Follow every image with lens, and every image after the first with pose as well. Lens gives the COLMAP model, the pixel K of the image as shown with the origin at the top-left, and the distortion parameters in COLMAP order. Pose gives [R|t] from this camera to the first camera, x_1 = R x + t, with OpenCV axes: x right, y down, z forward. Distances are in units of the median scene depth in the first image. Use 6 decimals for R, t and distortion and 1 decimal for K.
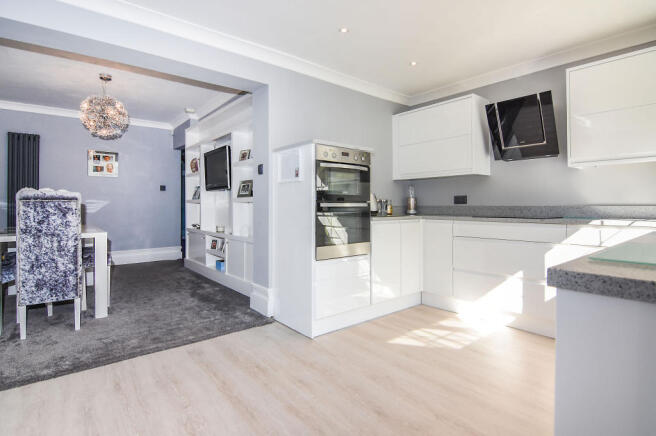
lens RADIAL K [[328.4, 0, 328.4], [0, 328.4, 200.7], [0, 0, 1]] dist [-0.000713, -0.000156]
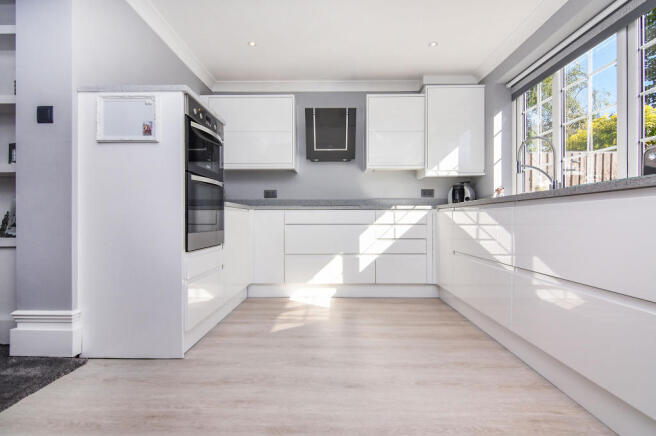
lens RADIAL K [[319.0, 0, 328.0], [0, 319.0, 218.0], [0, 0, 1]] dist [0.001058, -0.000010]
pose [[0.651685, 0.003599, 0.758481, -0.332337], [-0.012368, 0.999906, 0.005882, 0.086513], [-0.758389, -0.013214, 0.651668, 0.255826]]
